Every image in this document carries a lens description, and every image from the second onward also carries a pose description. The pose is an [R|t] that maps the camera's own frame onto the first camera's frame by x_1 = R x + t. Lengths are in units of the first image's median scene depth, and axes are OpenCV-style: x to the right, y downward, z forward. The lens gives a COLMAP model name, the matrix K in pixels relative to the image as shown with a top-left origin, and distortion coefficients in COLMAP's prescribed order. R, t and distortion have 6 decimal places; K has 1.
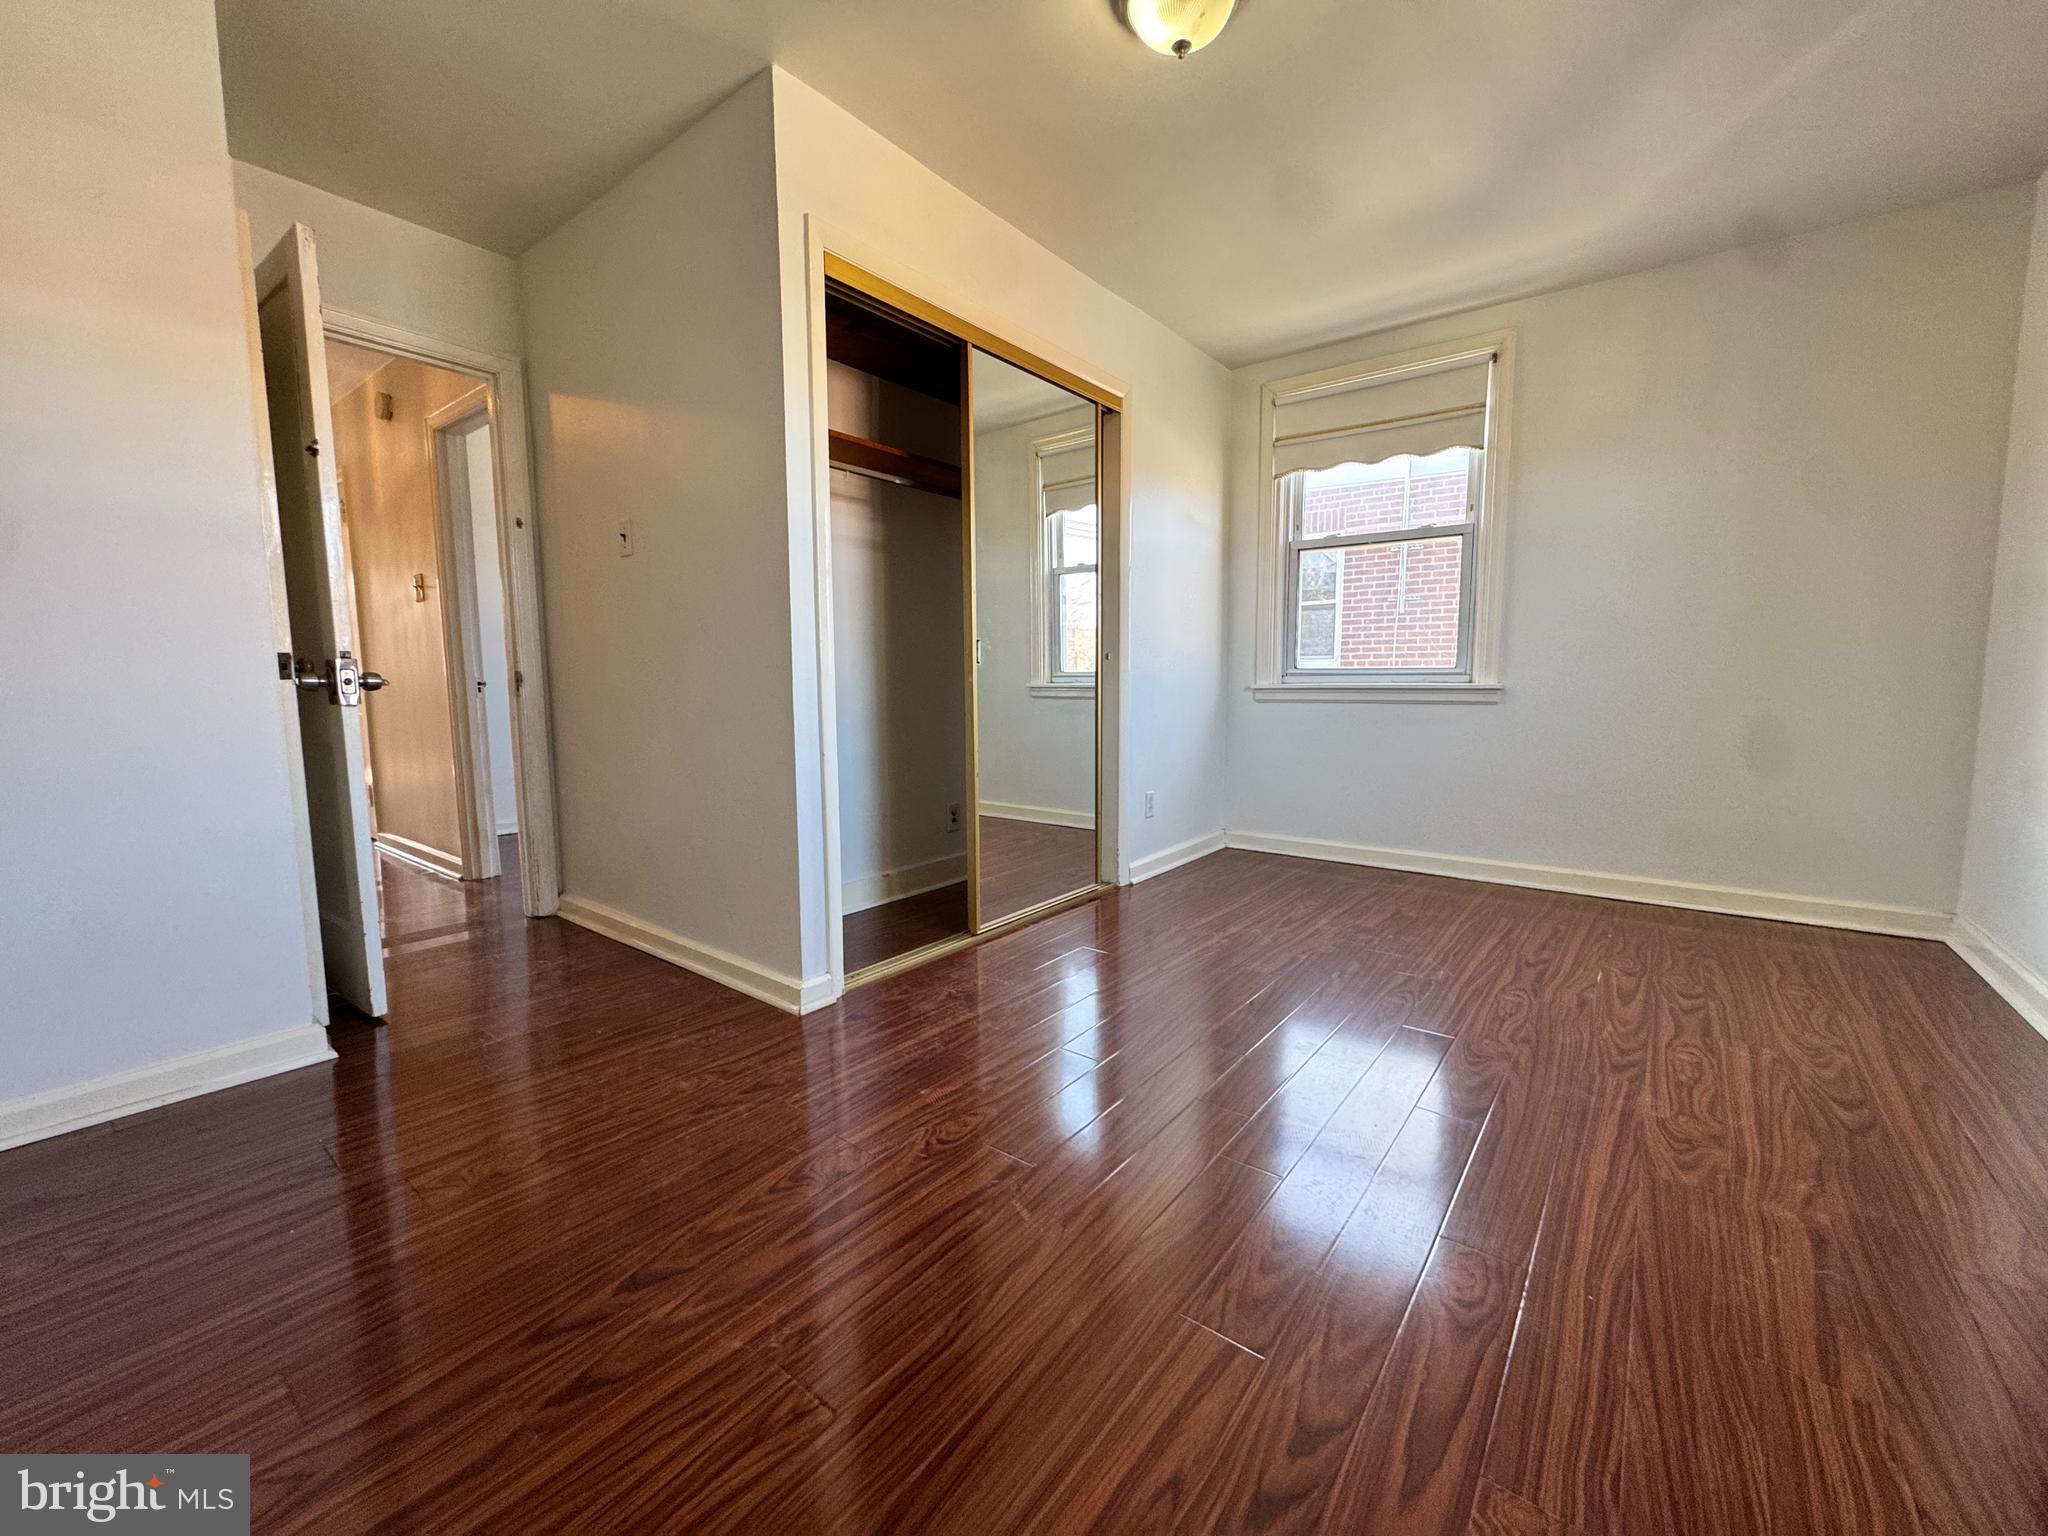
lens RADIAL K [[812.8, 0, 1023.2], [0, 812.8, 764.5], [0, 0, 1]] dist [-0.003080, -0.000294]
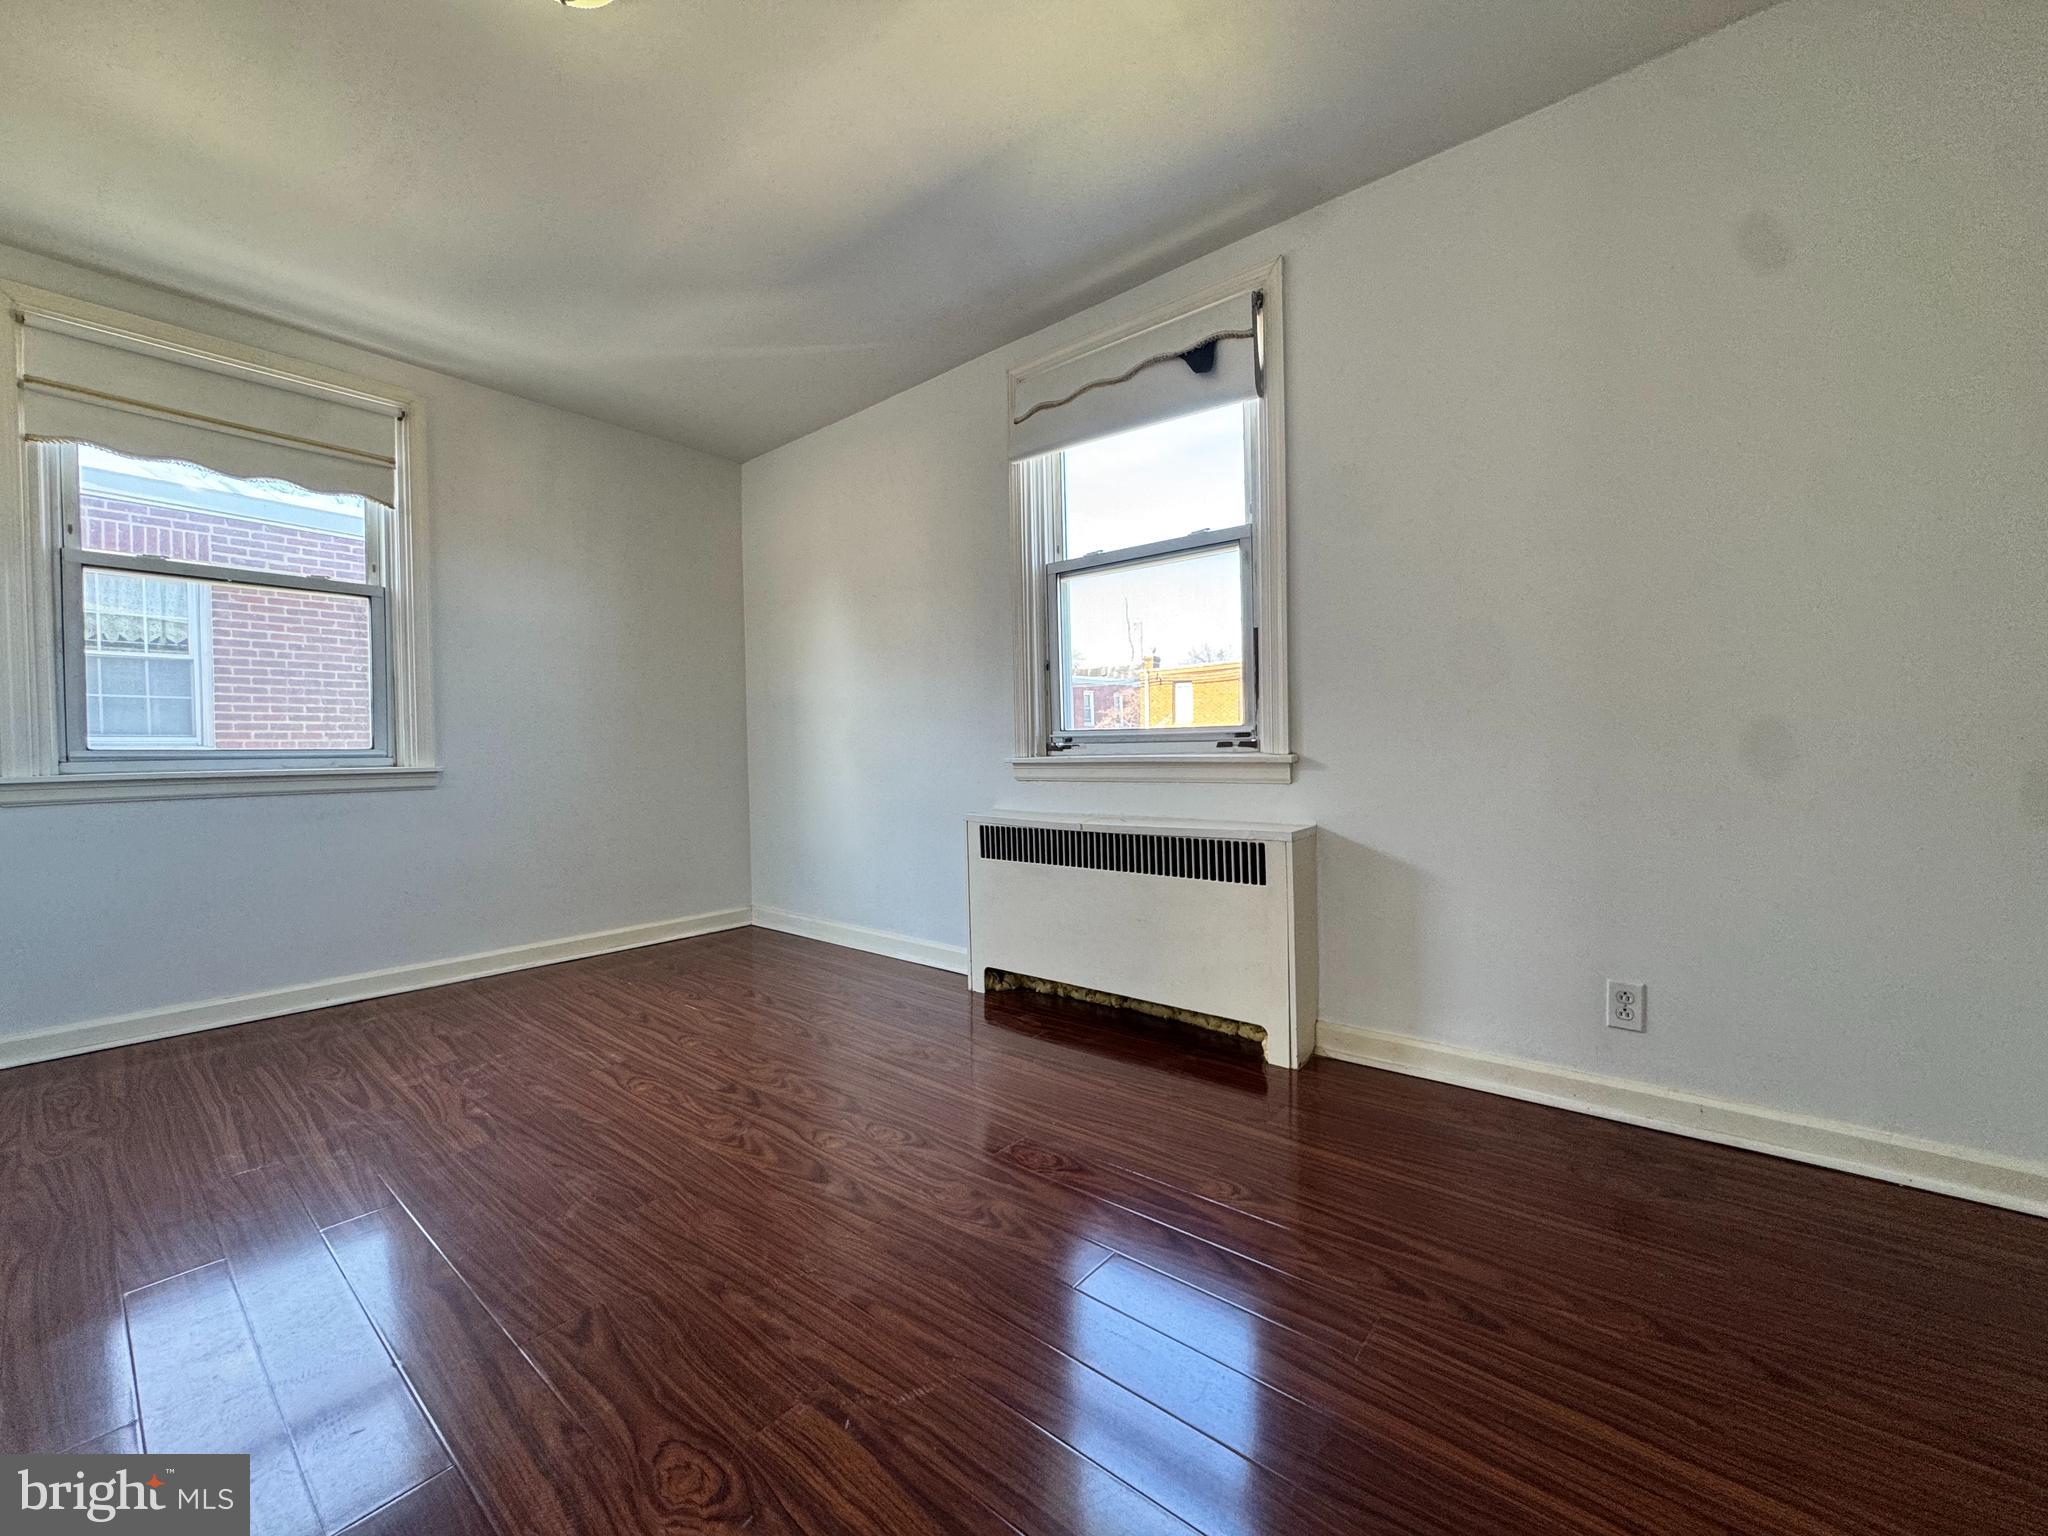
lens RADIAL K [[812.8, 0, 1023.2], [0, 812.8, 764.5], [0, 0, 1]] dist [-0.003080, -0.000294]
pose [[0.029769, -0.013366, 0.999467, -0.330036], [0.119812, 0.992749, 0.009708, -0.031921], [-0.992350, 0.119459, 0.031154, 0.321589]]
